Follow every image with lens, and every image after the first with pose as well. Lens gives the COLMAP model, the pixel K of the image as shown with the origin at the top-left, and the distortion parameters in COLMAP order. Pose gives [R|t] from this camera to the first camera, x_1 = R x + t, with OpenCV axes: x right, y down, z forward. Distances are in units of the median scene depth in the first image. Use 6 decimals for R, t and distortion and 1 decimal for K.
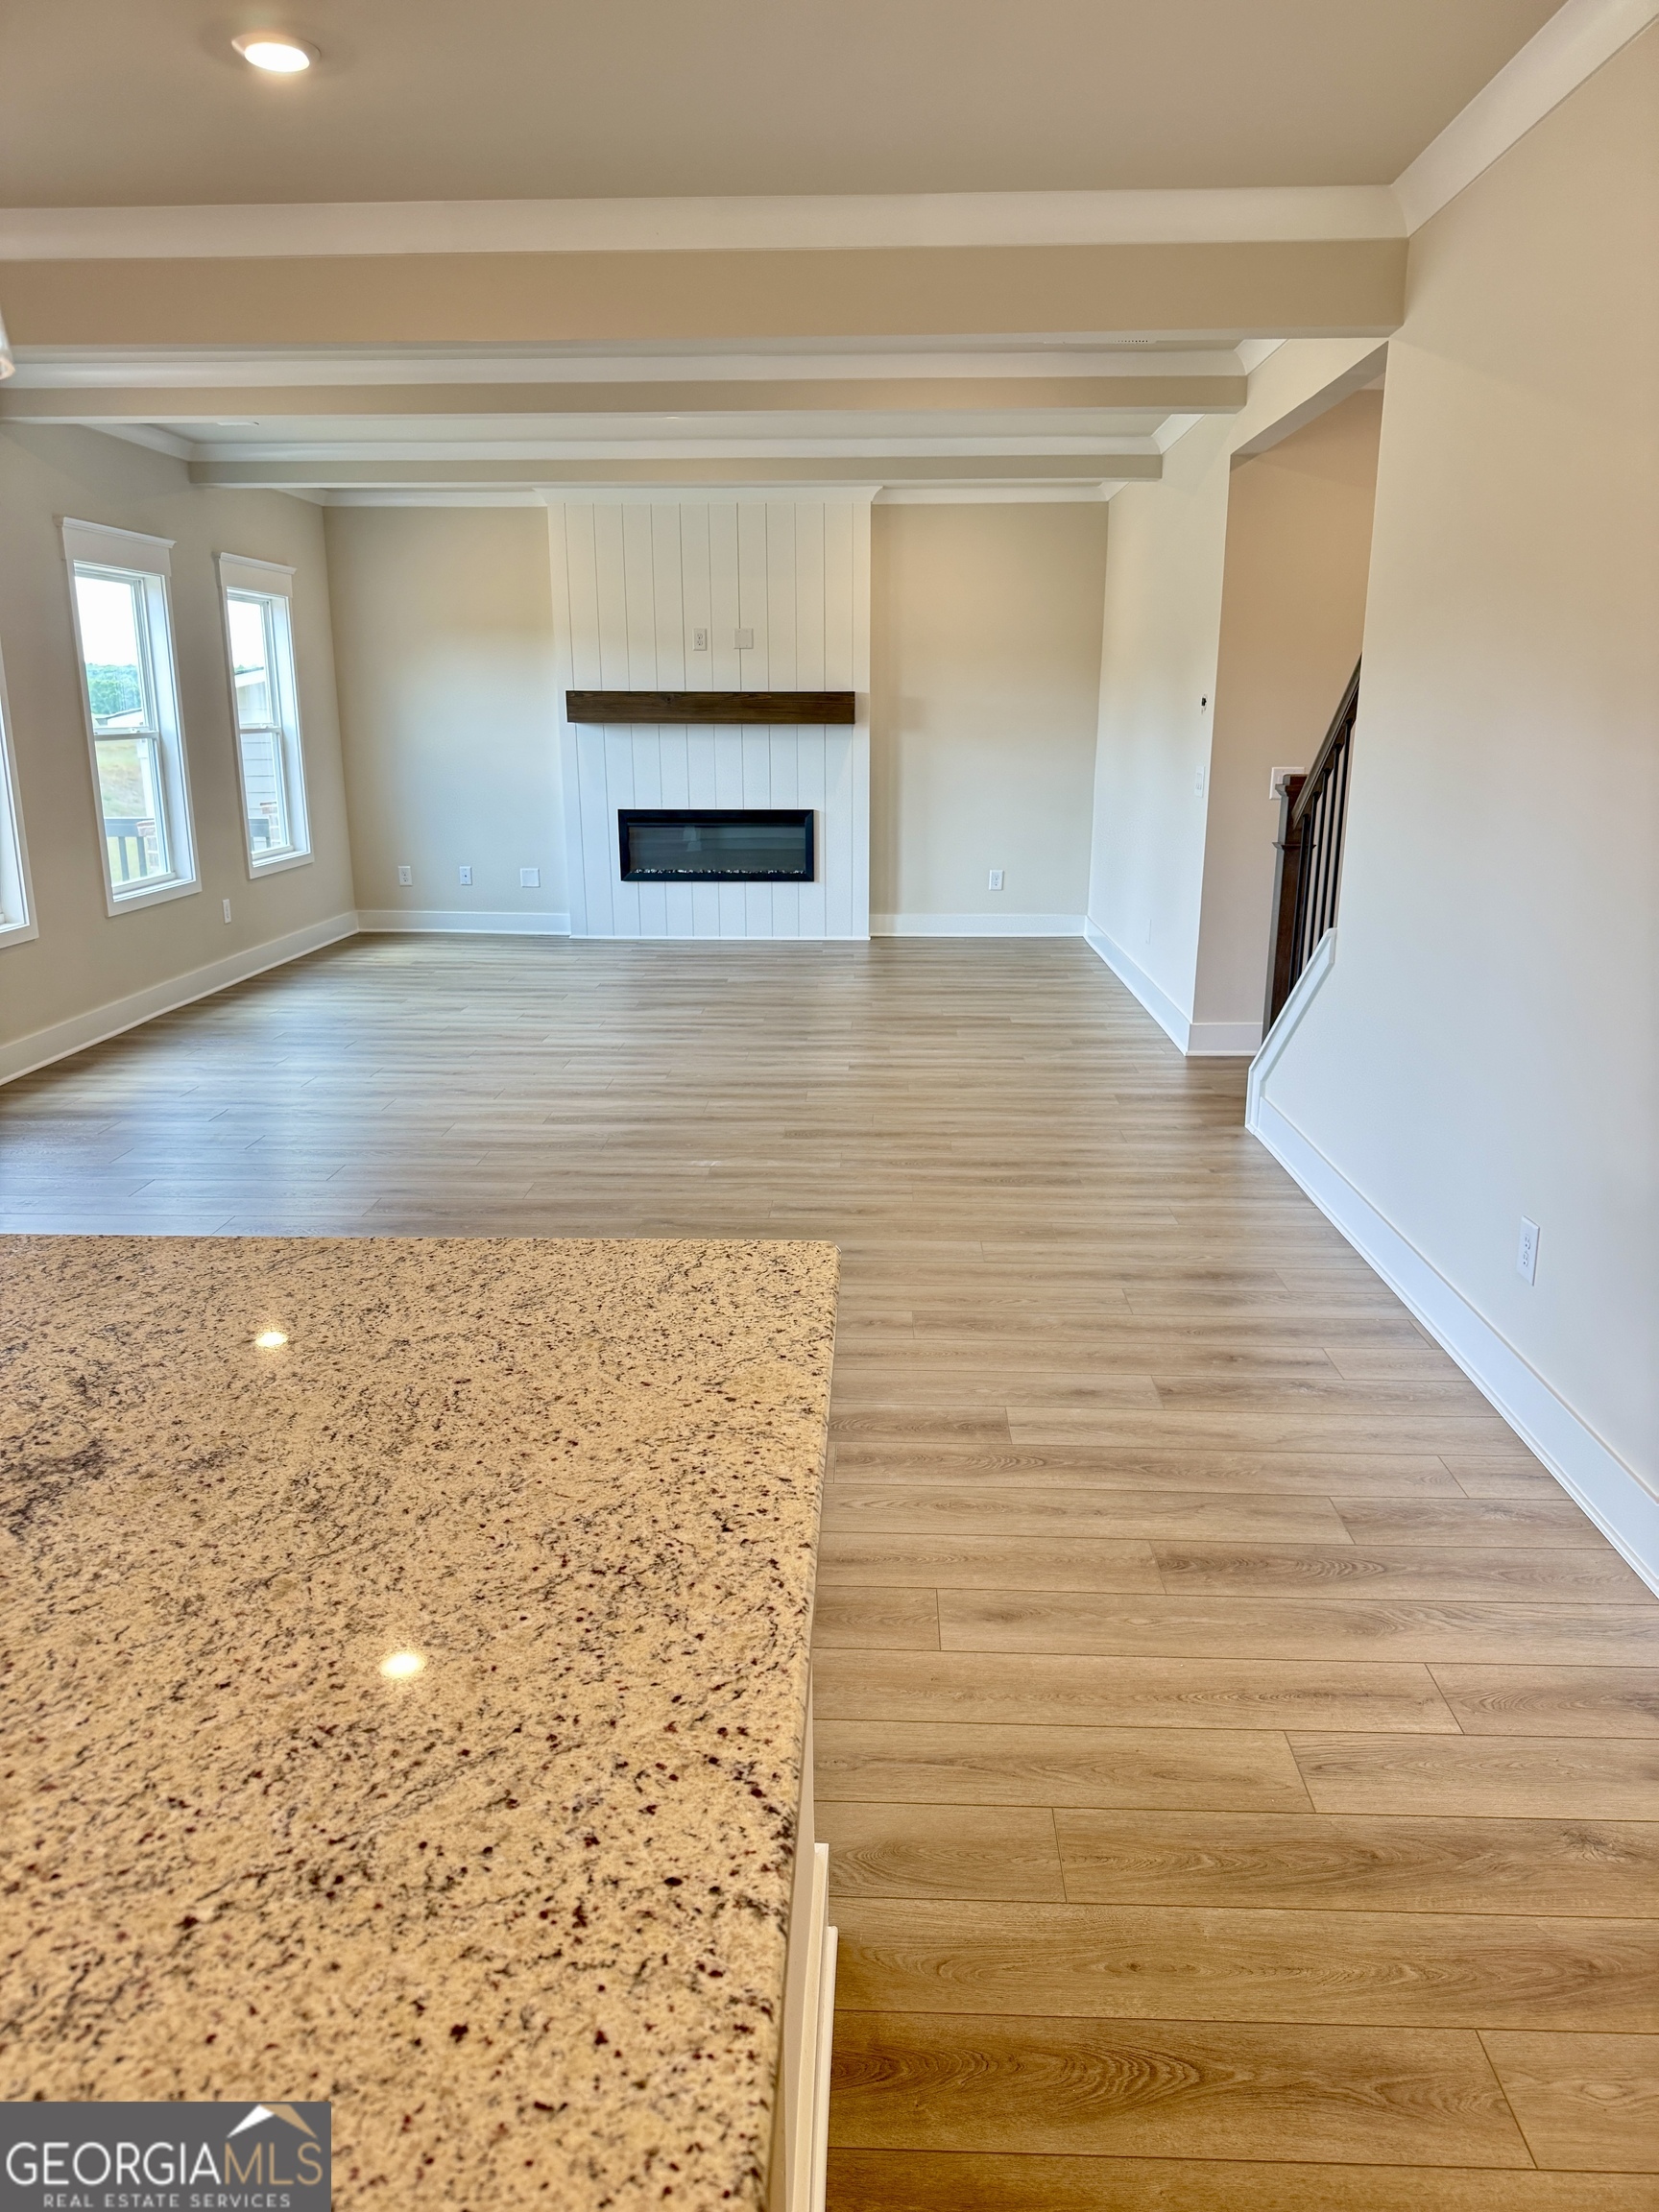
lens RADIAL K [[1565.8, 0, 838.1], [0, 1565.8, 1136.9], [0, 0, 1]] dist [0.092399, -0.076228]
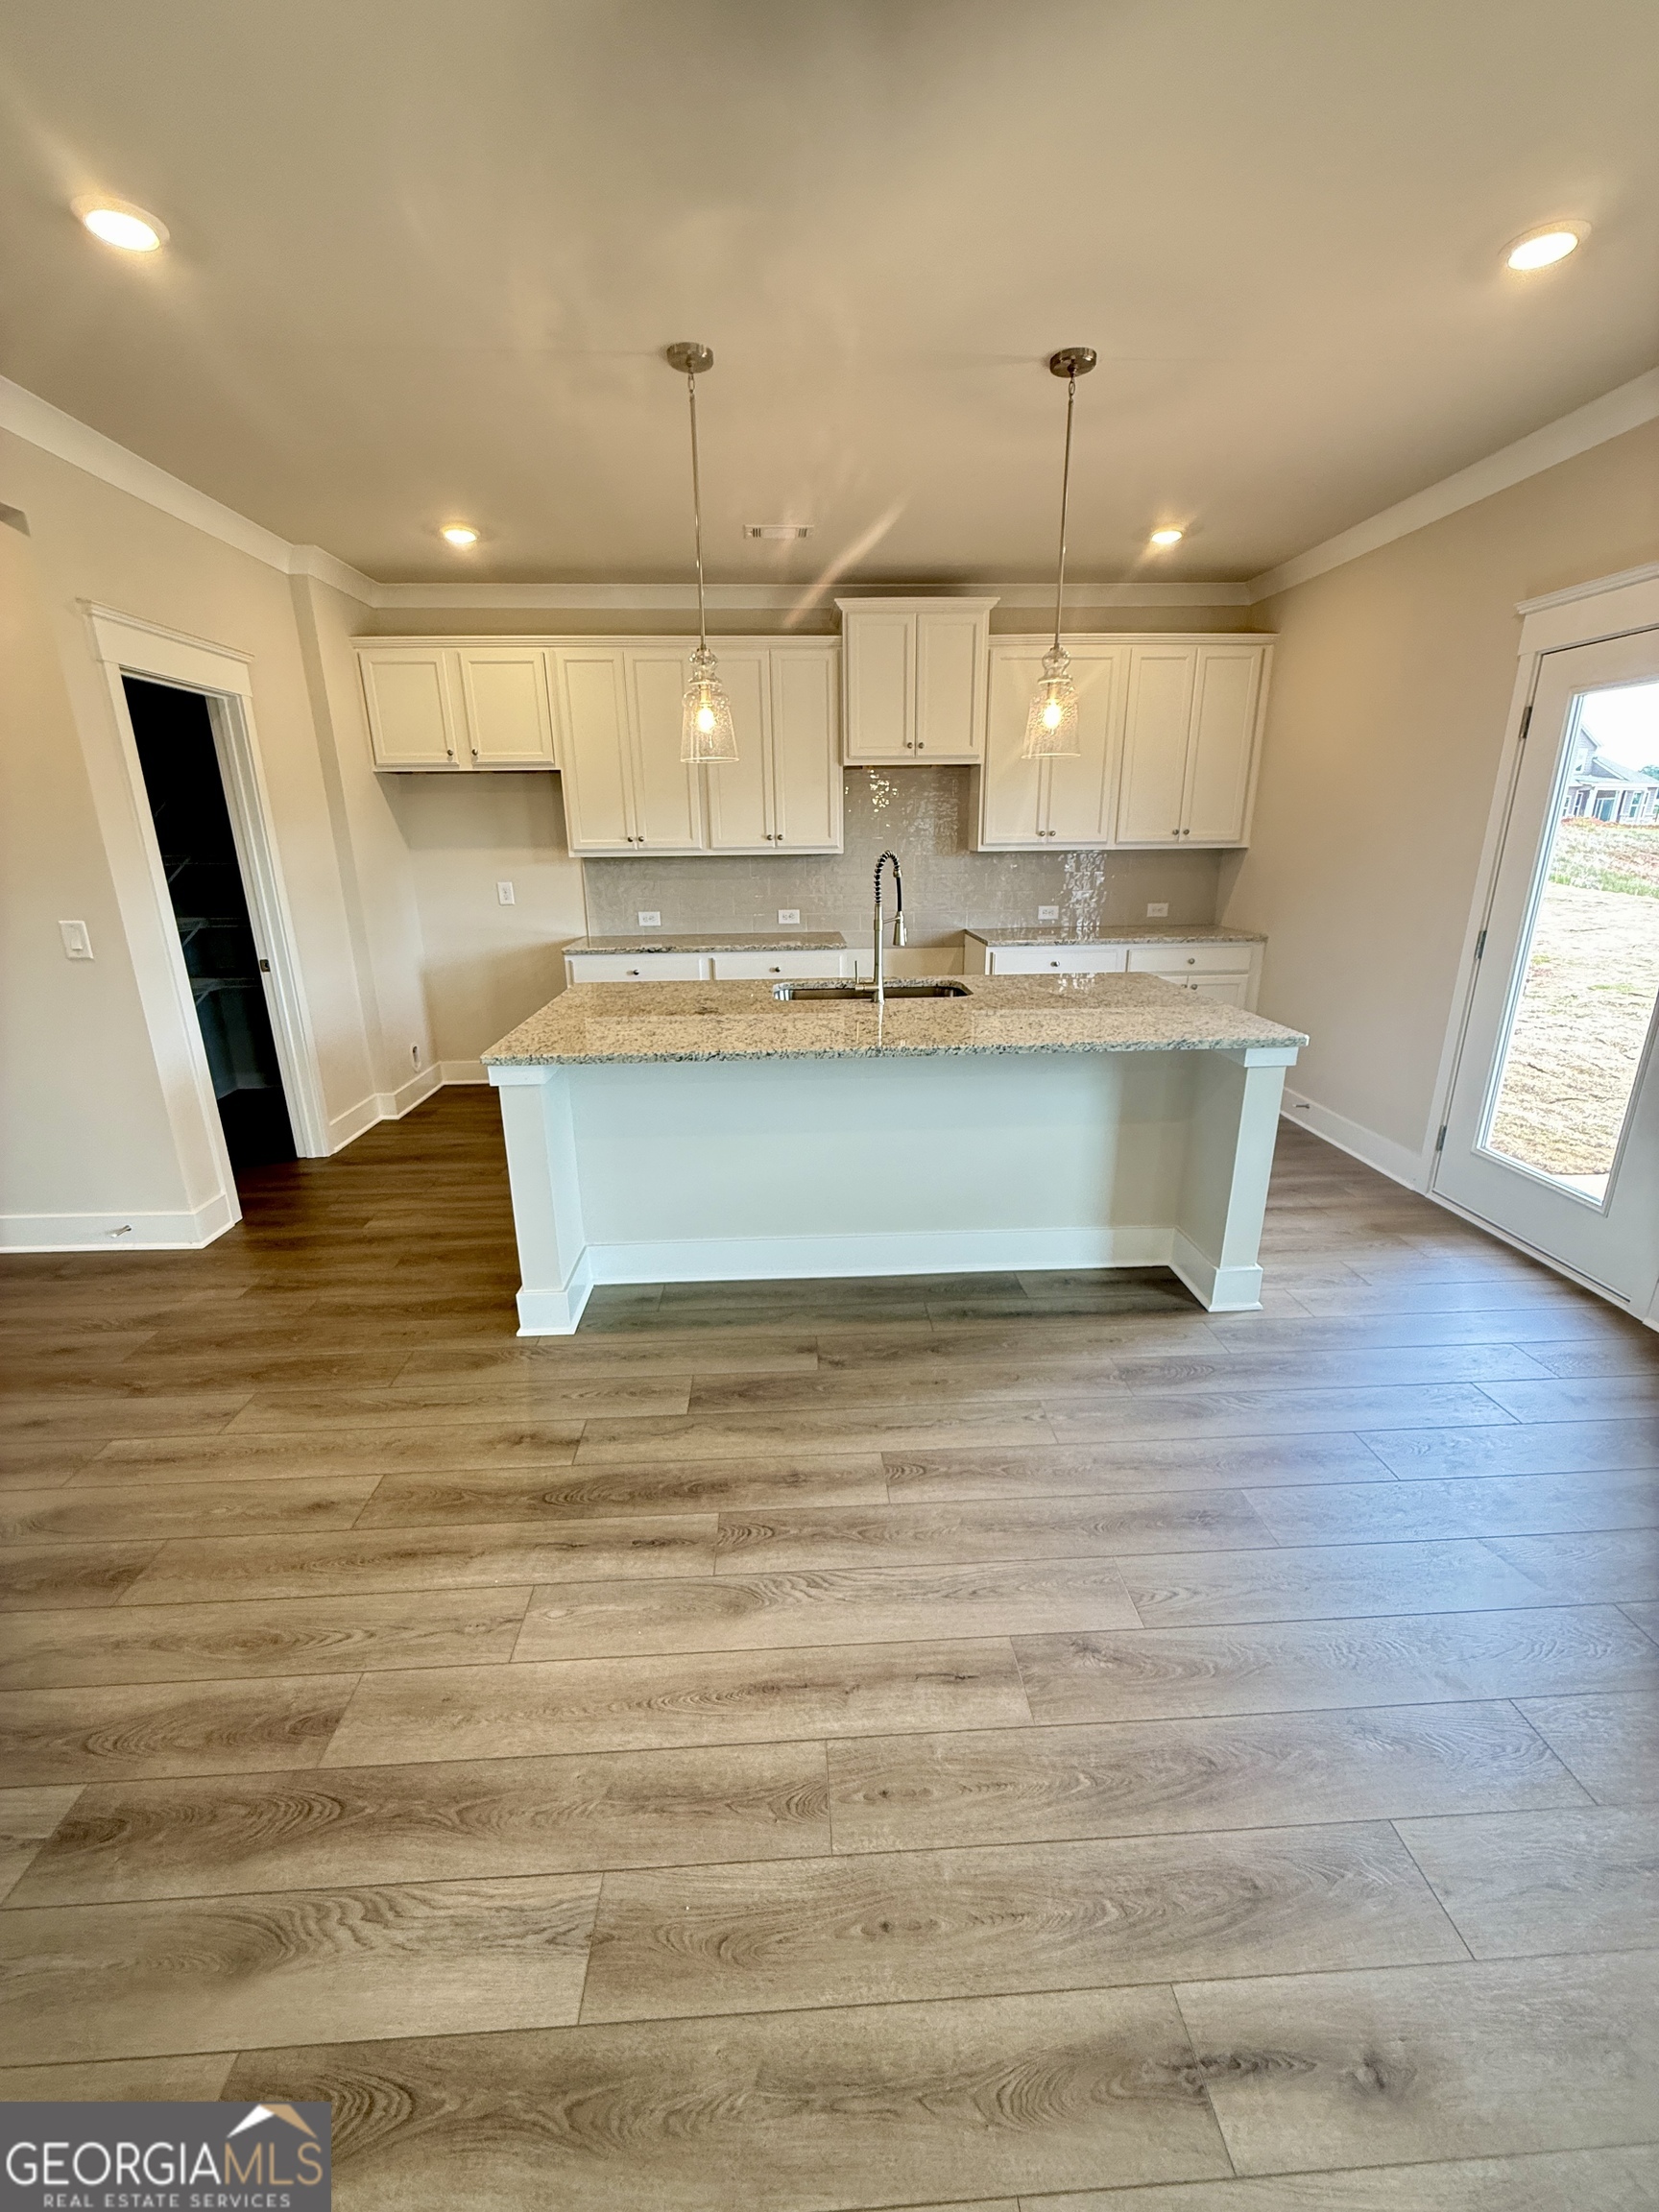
lens RADIAL K [[881.5, 0, 837.2], [0, 881.5, 1104.9], [0, 0, 1]] dist [-0.002092, 0.002565]
pose [[-0.995974, 0.038866, -0.080780, -0.131976], [-0.010509, 0.844291, 0.535782, -0.181558], [0.089025, 0.534474, -0.840483, 0.661593]]
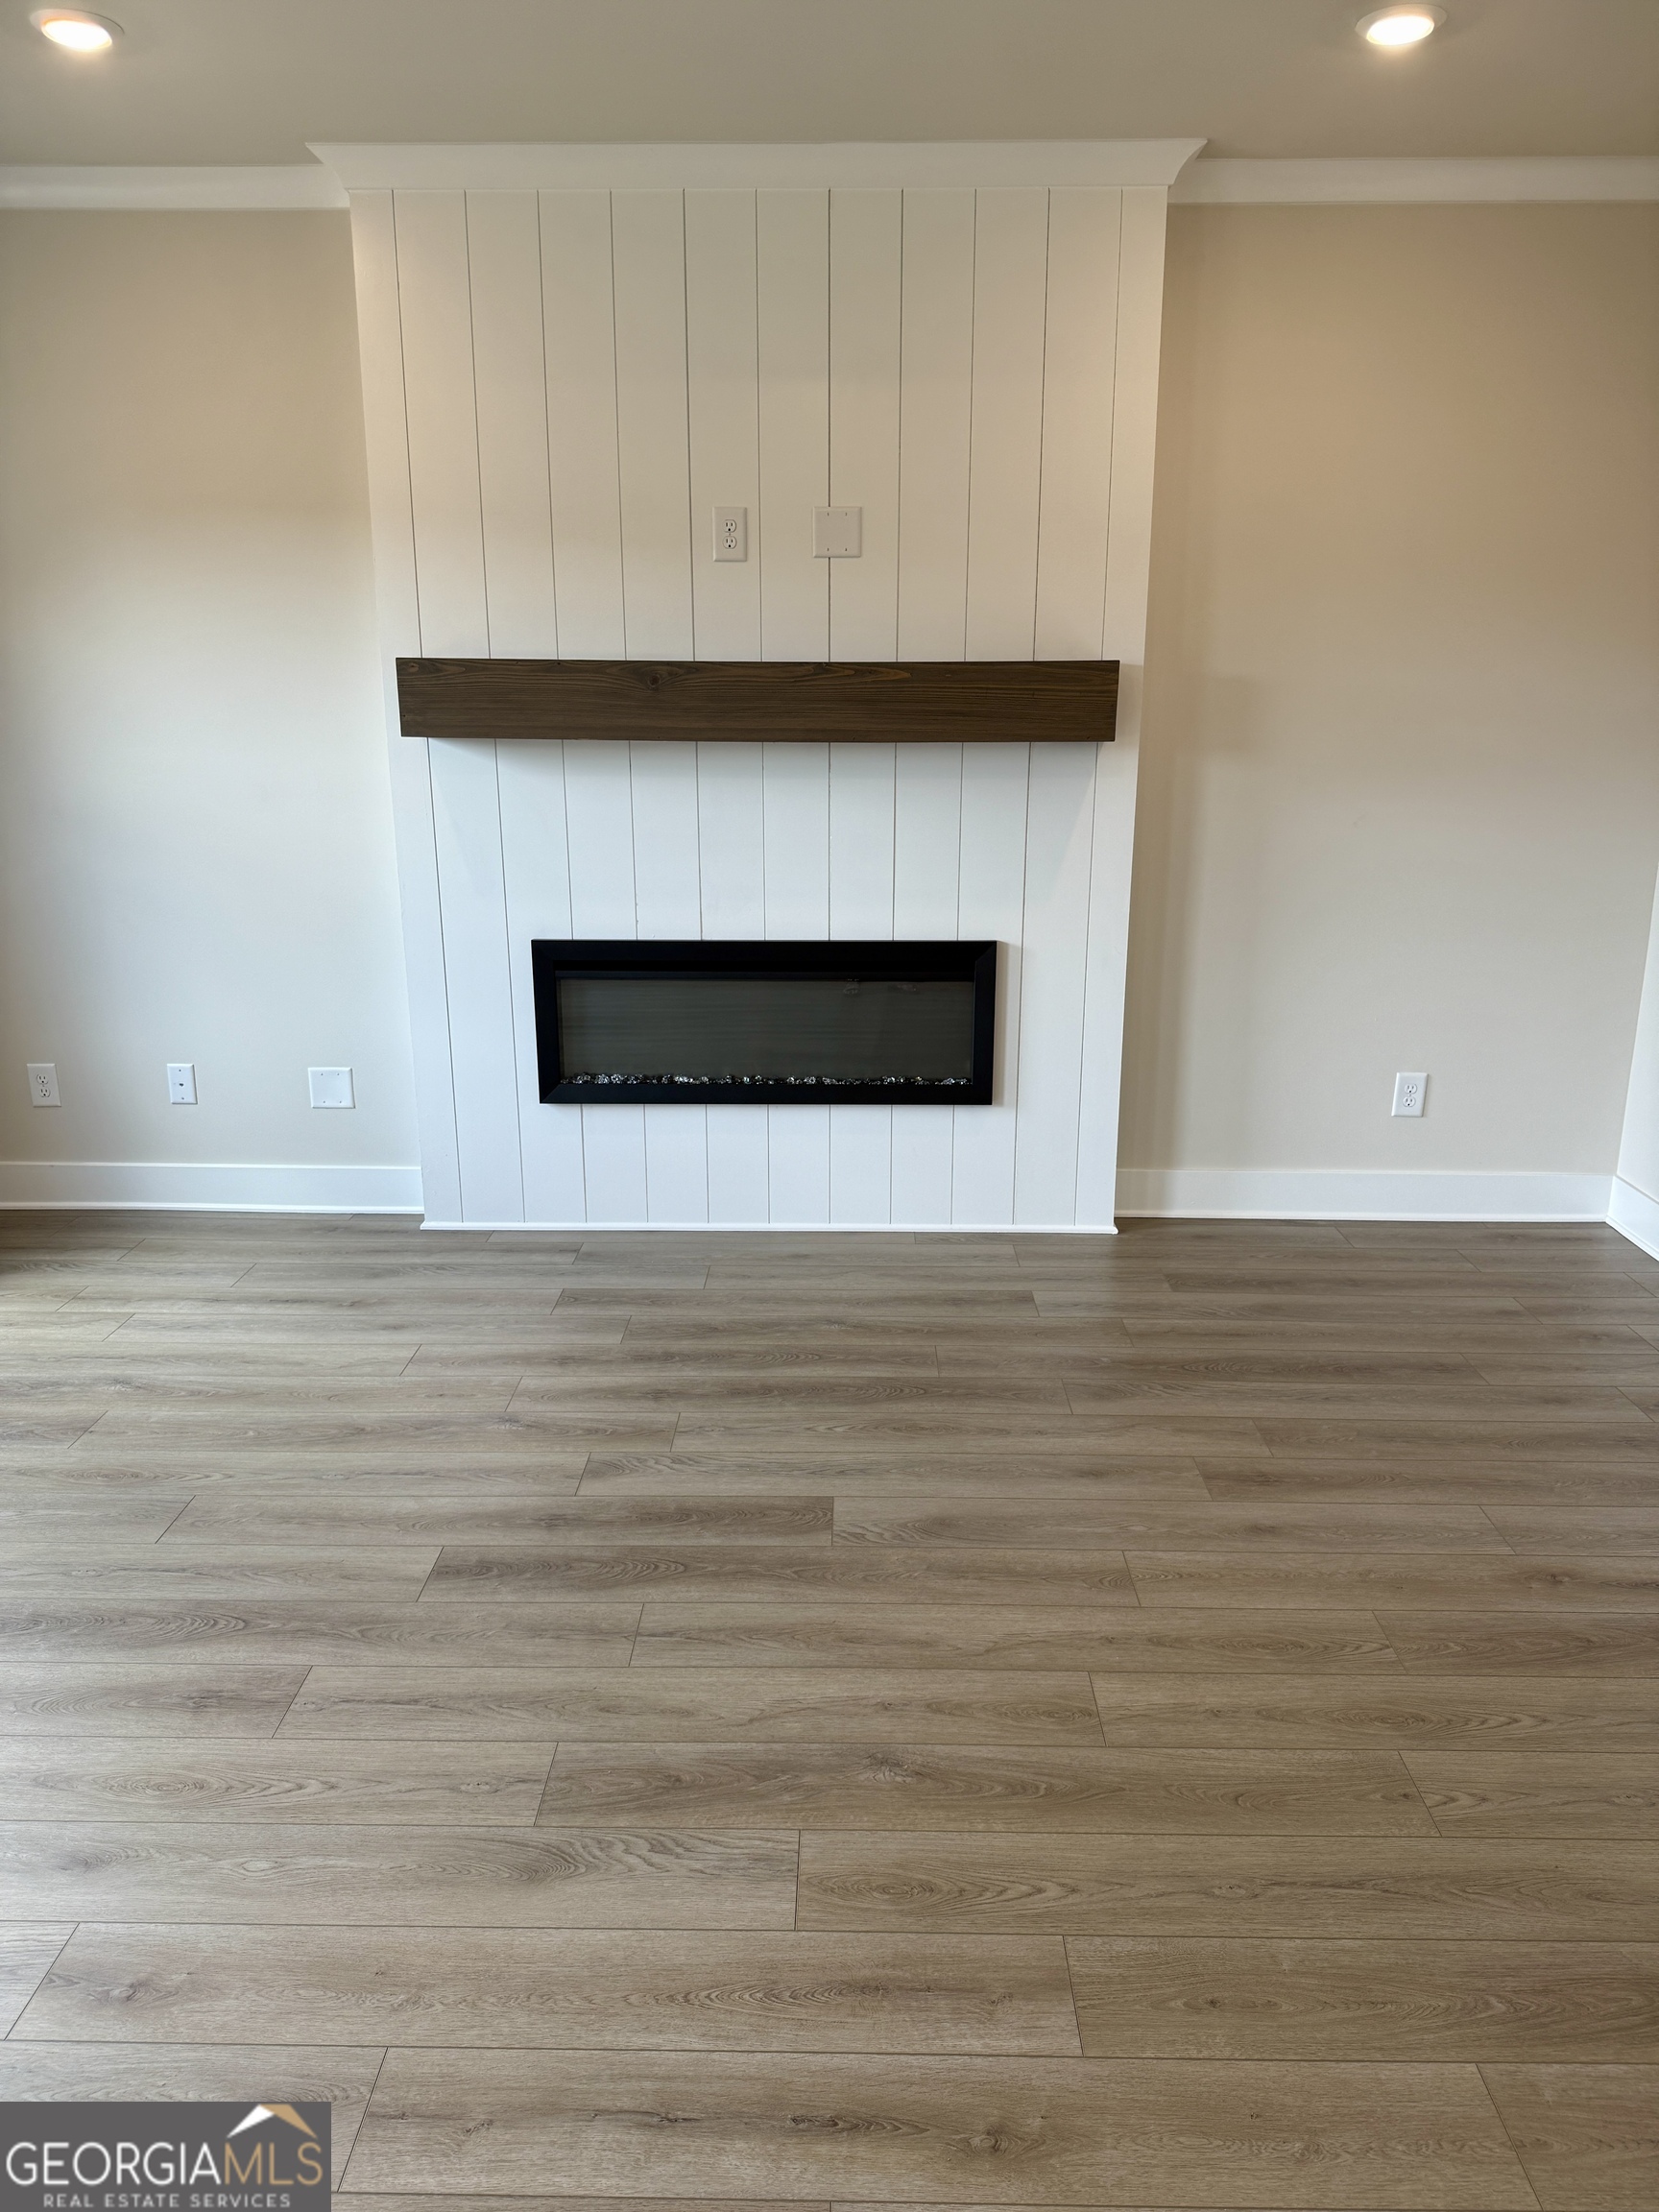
lens RADIAL K [[1565.8, 0, 850.5], [0, 1565.8, 1095.5], [0, 0, 1]] dist [0.092399, -0.076228]
pose [[0.999689, -0.001736, 0.024870, -0.109967], [0.002246, 0.999787, -0.020517, -0.265581], [-0.024829, 0.020566, 0.999480, 0.975434]]
